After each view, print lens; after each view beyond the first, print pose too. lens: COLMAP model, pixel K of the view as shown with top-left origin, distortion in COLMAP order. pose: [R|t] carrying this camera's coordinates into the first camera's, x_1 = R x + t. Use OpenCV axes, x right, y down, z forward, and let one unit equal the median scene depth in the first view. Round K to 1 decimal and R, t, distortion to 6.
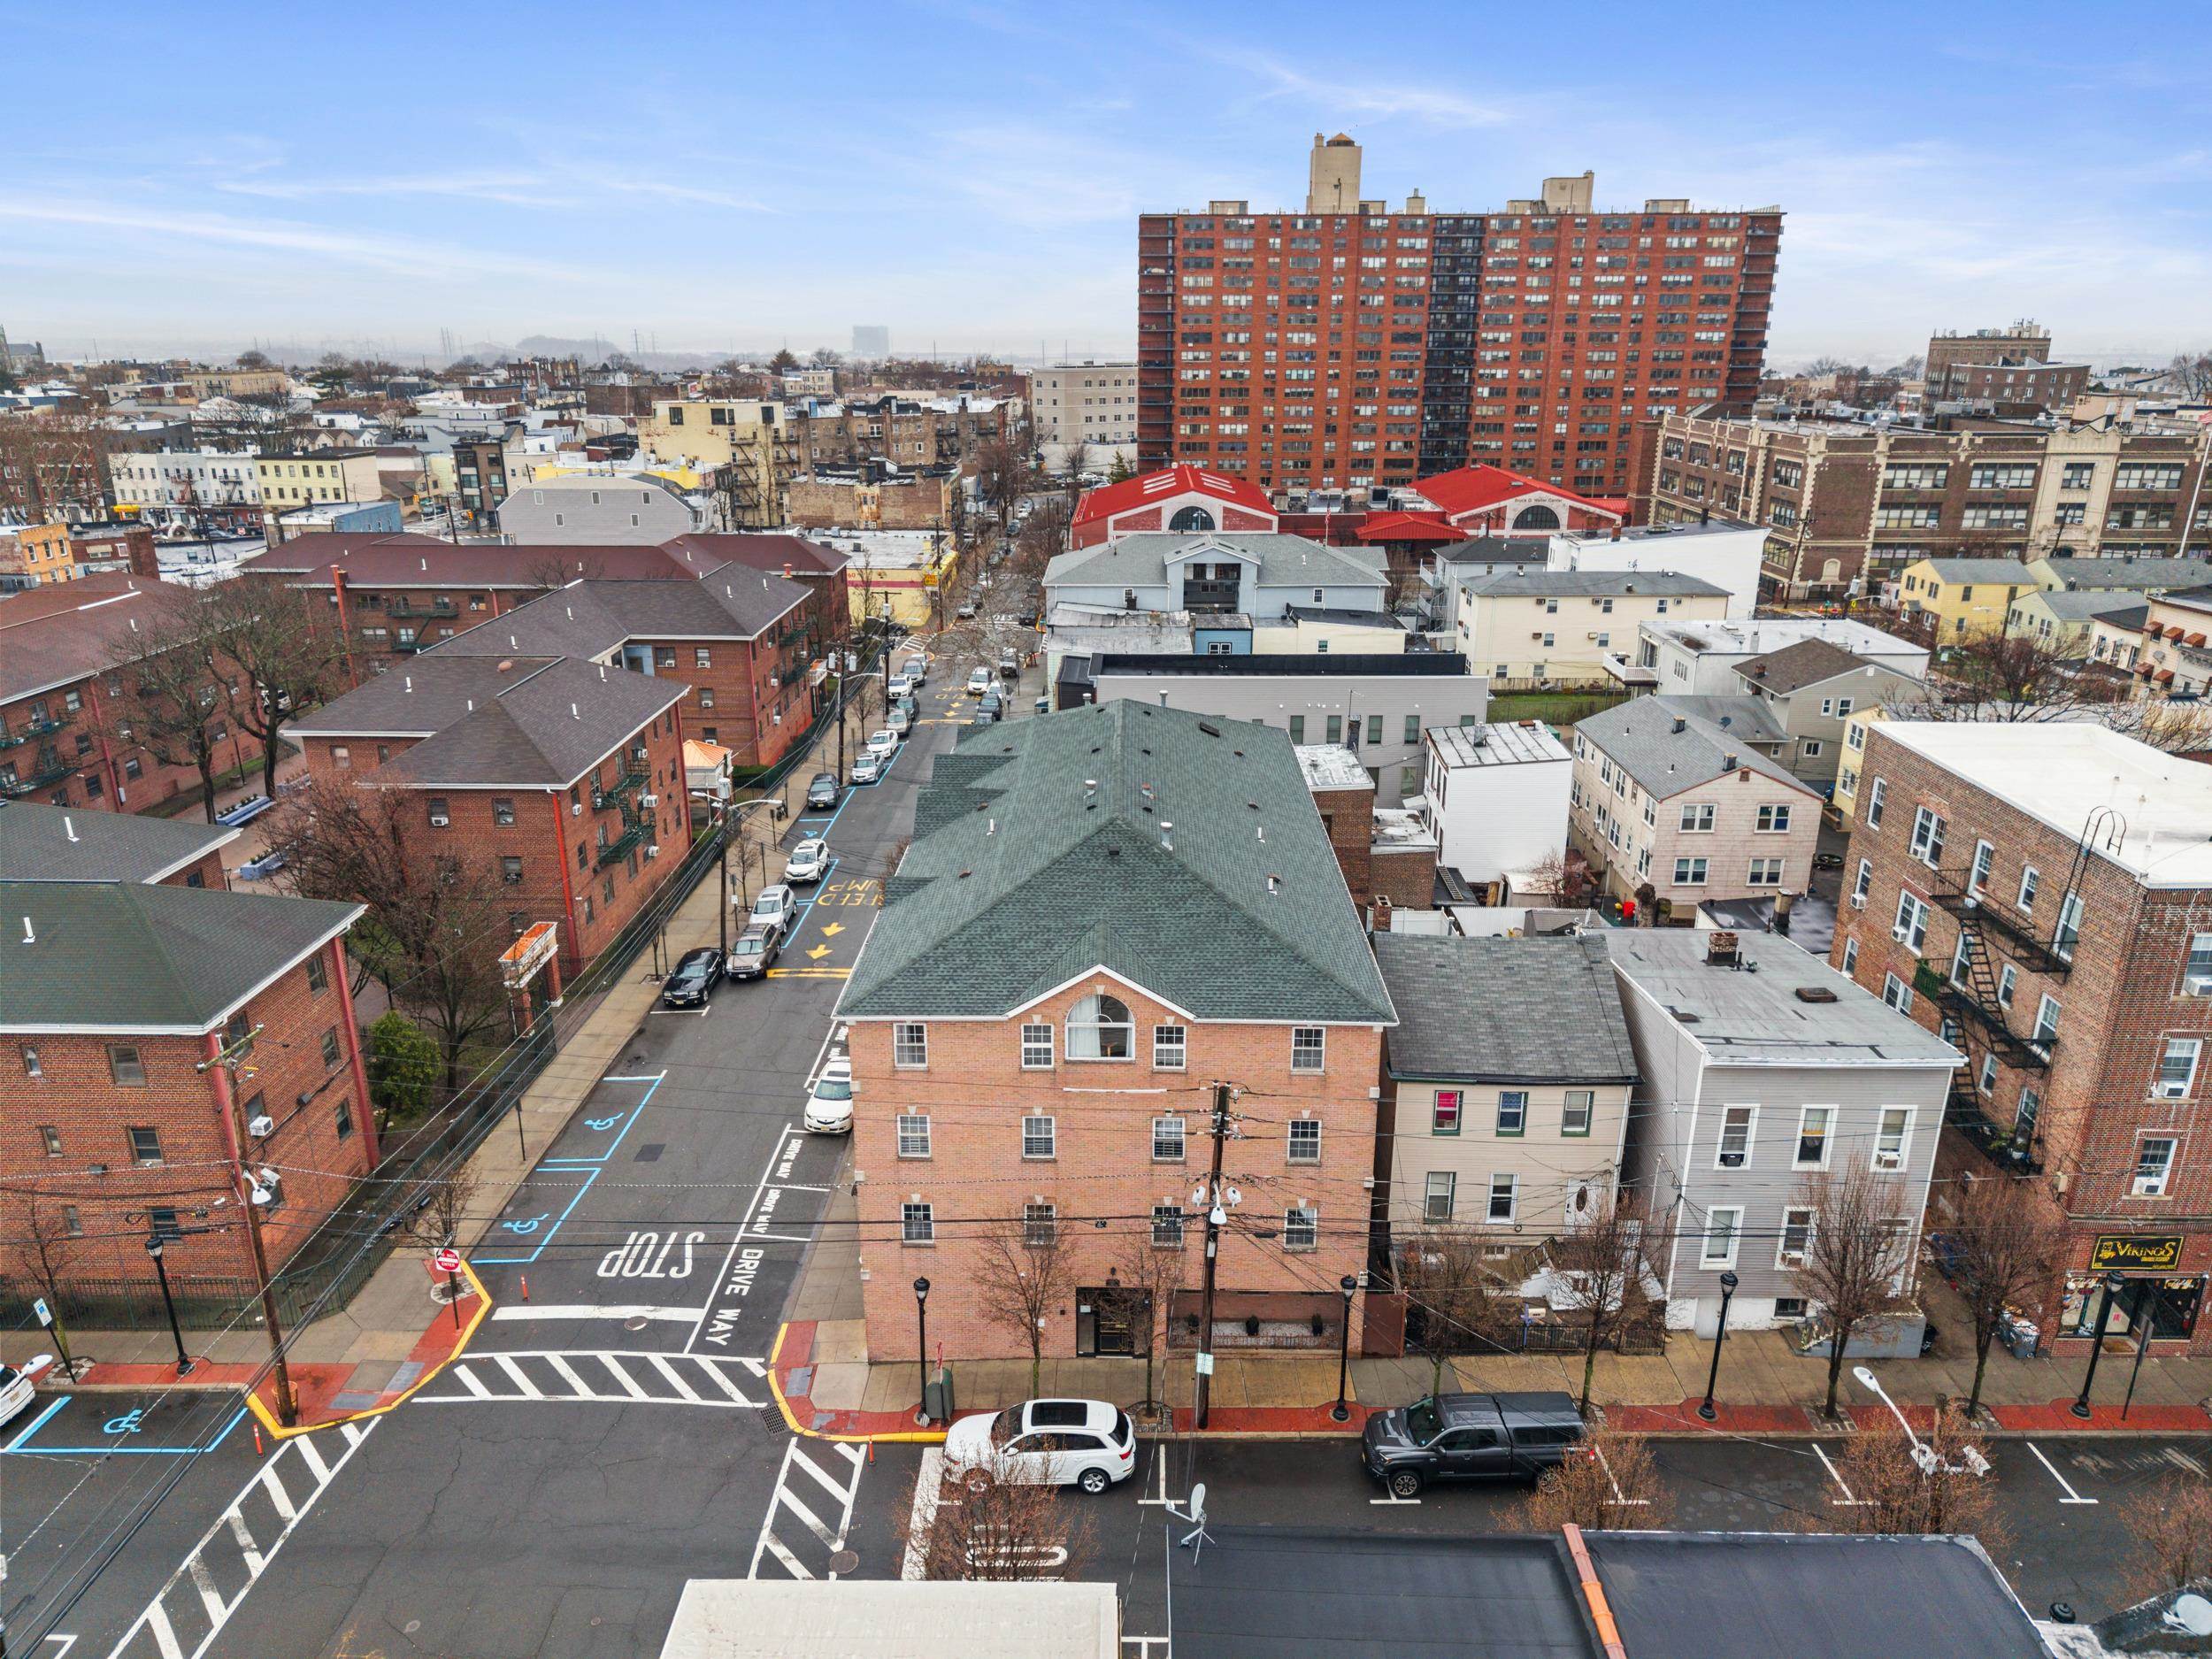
lens RADIAL K [[1474.3, 0, 1106.7], [0, 1474.3, 815.3], [0, 0, 1]] dist [0.026453, -0.022206]
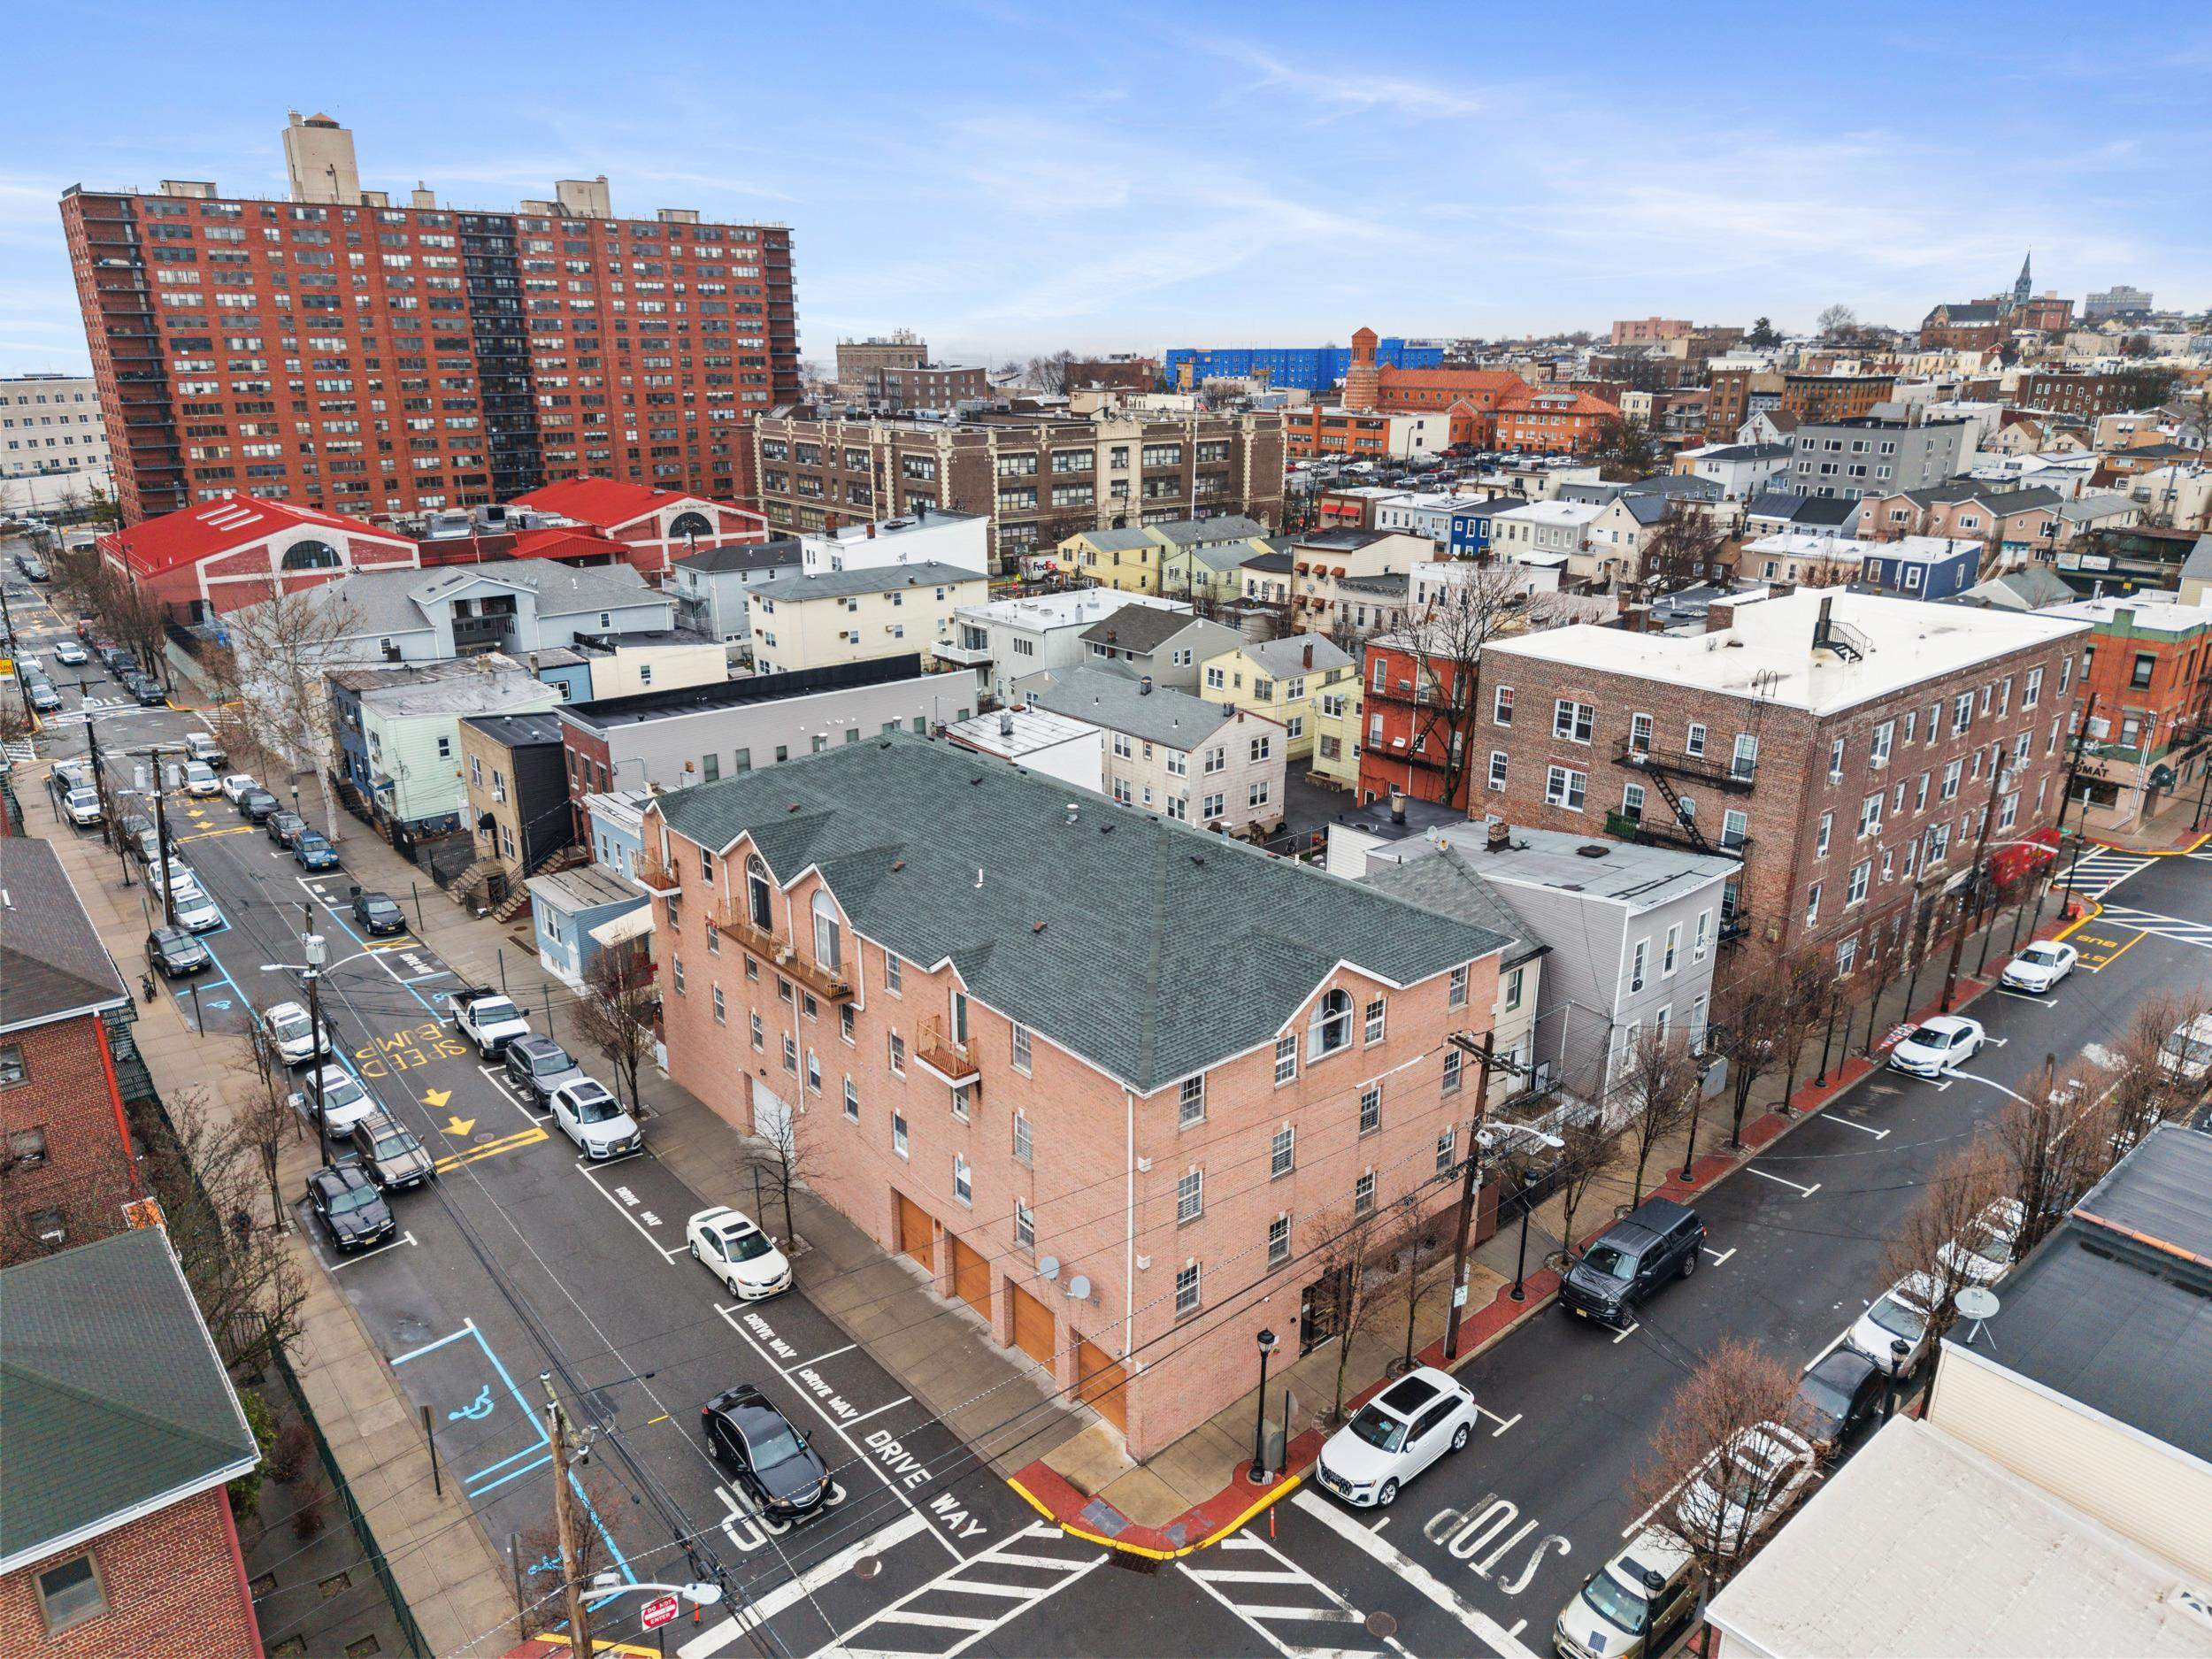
lens RADIAL K [[1474.3, 0, 1107.5], [0, 1474.3, 816.0], [0, 0, 1]] dist [0.026453, -0.022206]
pose [[0.754776, -0.201871, 0.624148, -0.394485], [0.204247, 0.976496, 0.068839, -0.052224], [-0.623375, 0.075522, 0.778268, 0.160863]]
